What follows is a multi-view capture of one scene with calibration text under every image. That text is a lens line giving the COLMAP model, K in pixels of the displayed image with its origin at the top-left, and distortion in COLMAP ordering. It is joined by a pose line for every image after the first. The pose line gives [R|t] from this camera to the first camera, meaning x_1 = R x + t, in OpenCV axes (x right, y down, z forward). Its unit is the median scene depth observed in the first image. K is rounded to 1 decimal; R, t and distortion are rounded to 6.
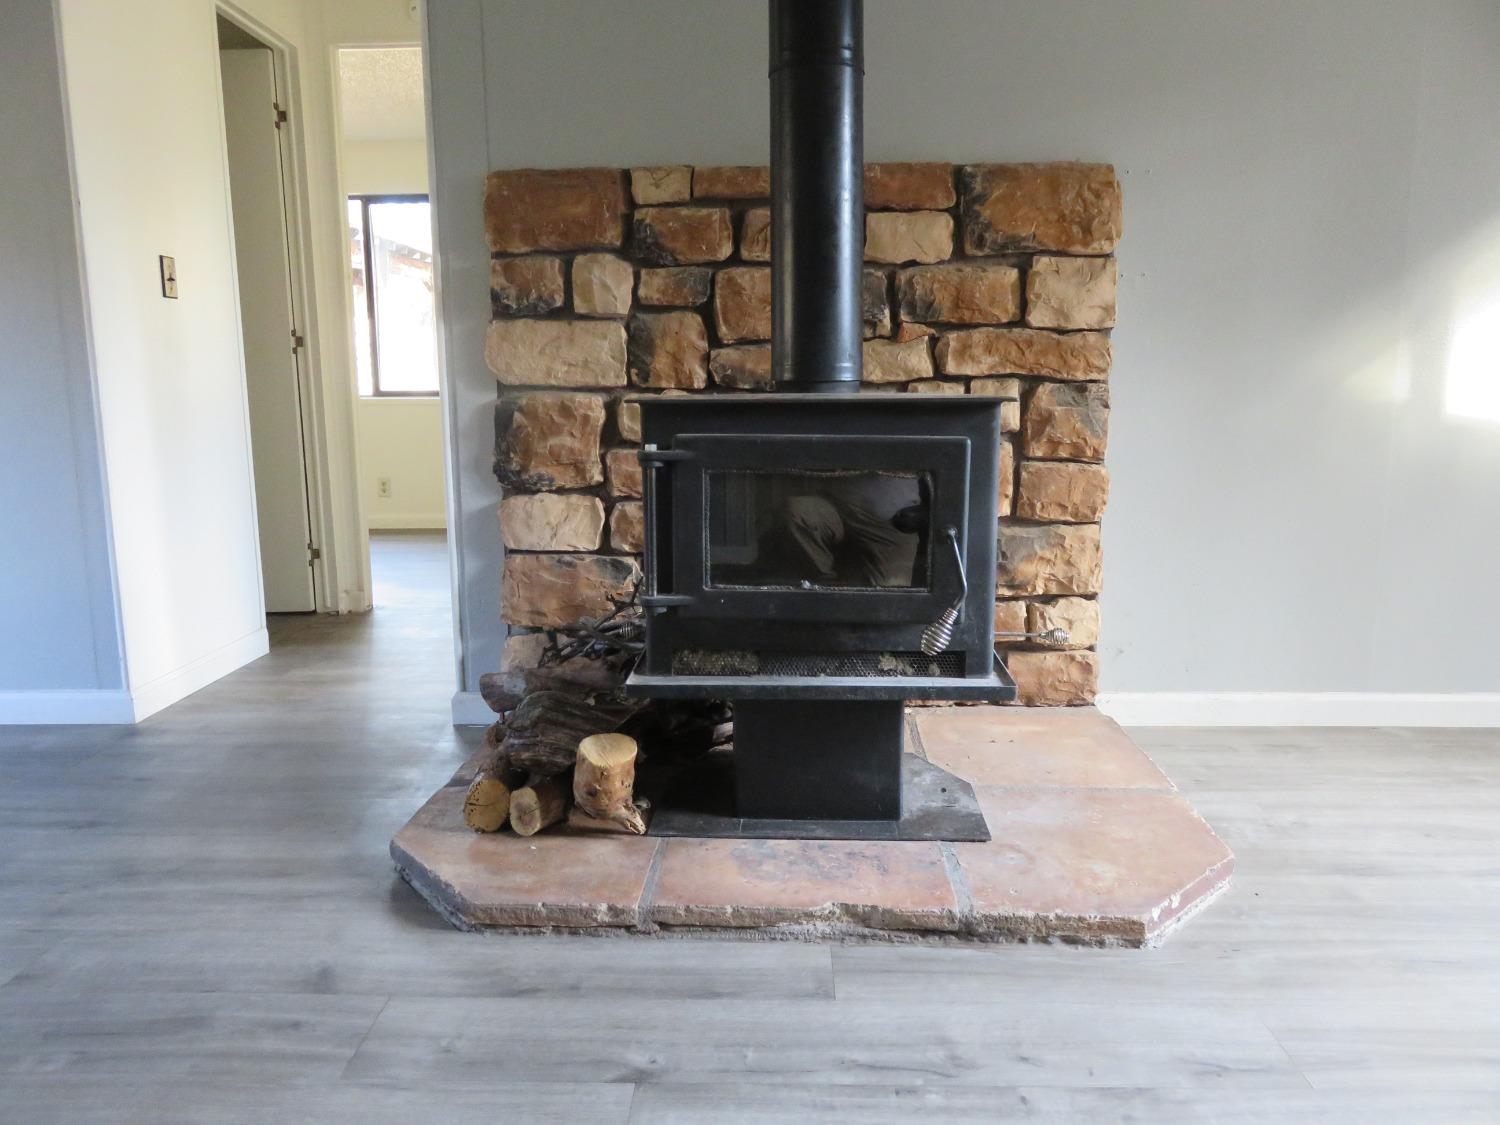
lens RADIAL K [[1111.0, 0, 750.0], [0, 1111.0, 562.5], [0, 0, 1]] dist [-0.009269, 0.002154]
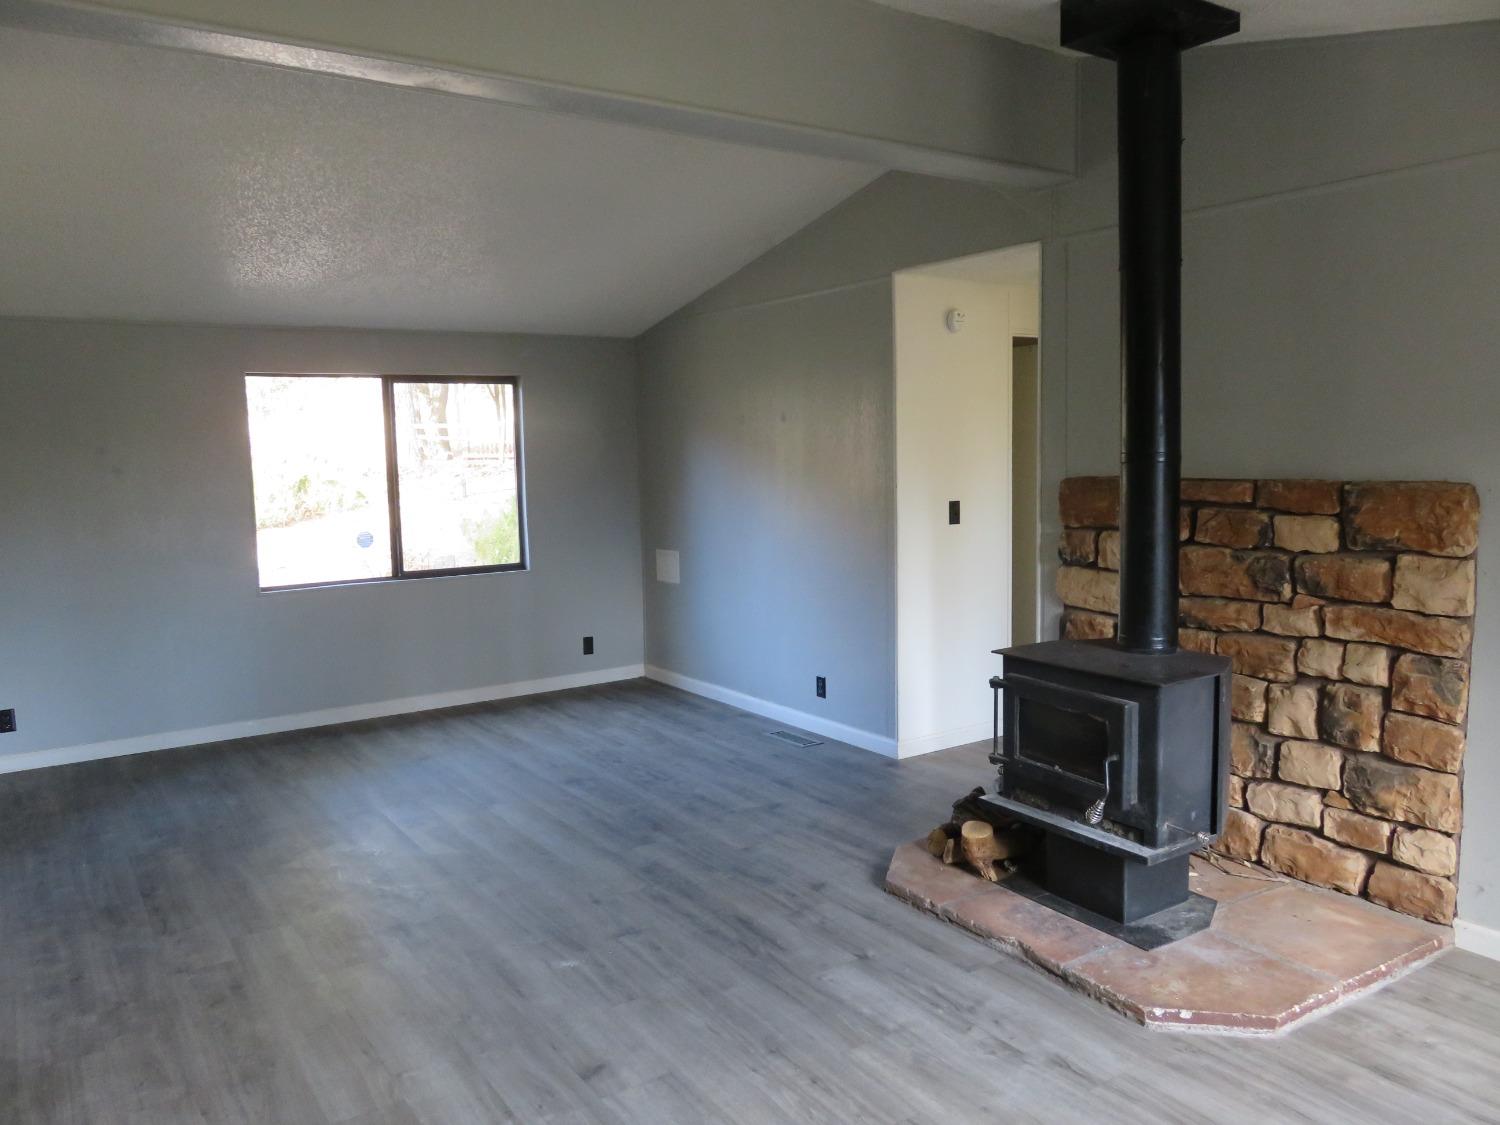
lens RADIAL K [[1111.0, 0, 750.0], [0, 1111.0, 562.5], [0, 0, 1]] dist [-0.009269, 0.002154]
pose [[0.579524, 0.081083, -0.810911, 0.848198], [-0.115771, 0.993138, 0.016567, -0.200347], [0.806690, 0.084279, 0.584935, -0.338222]]
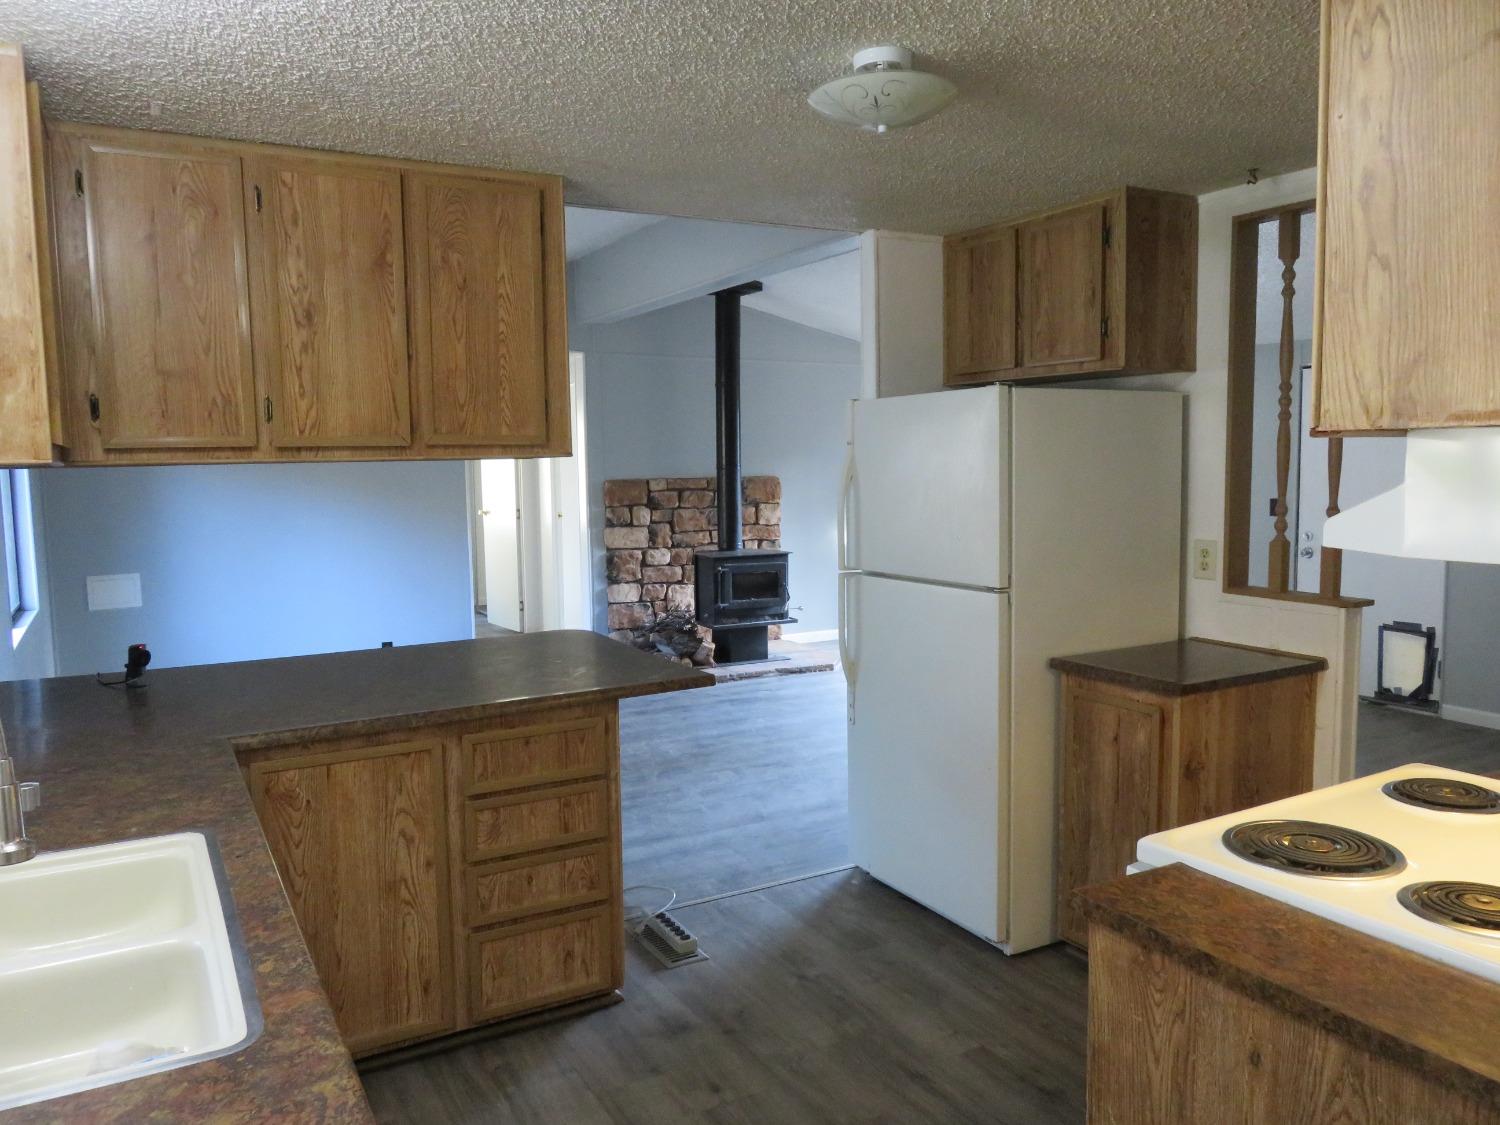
lens RADIAL K [[1111.0, 0, 750.0], [0, 1111.0, 562.5], [0, 0, 1]] dist [-0.009269, 0.002154]
pose [[0.858926, -0.050491, 0.509605, -1.480901], [0.088381, 0.994811, -0.050400, 0.066548], [-0.504416, 0.088329, 0.858931, -1.844882]]
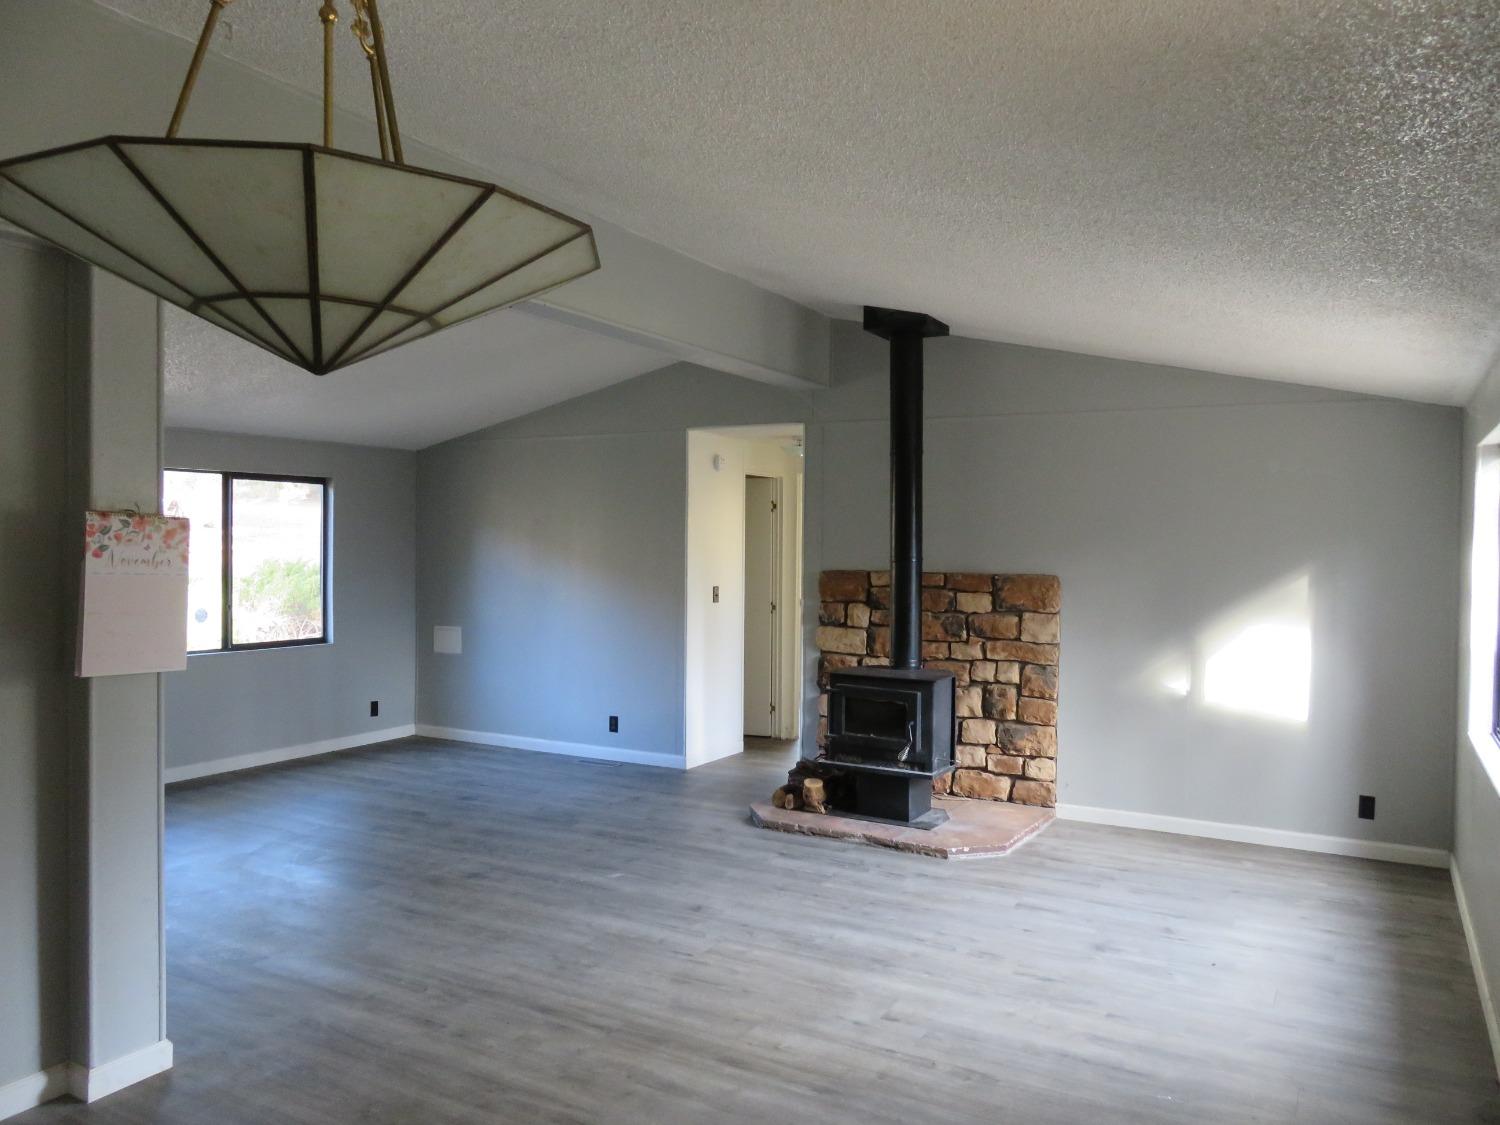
lens RADIAL K [[1111.0, 0, 750.0], [0, 1111.0, 562.5], [0, 0, 1]] dist [-0.009269, 0.002154]
pose [[0.883433, 0.025403, -0.467868, 0.852535], [-0.092688, 0.988272, -0.121358, -0.034633], [0.459298, 0.150577, 0.875427, -1.398983]]
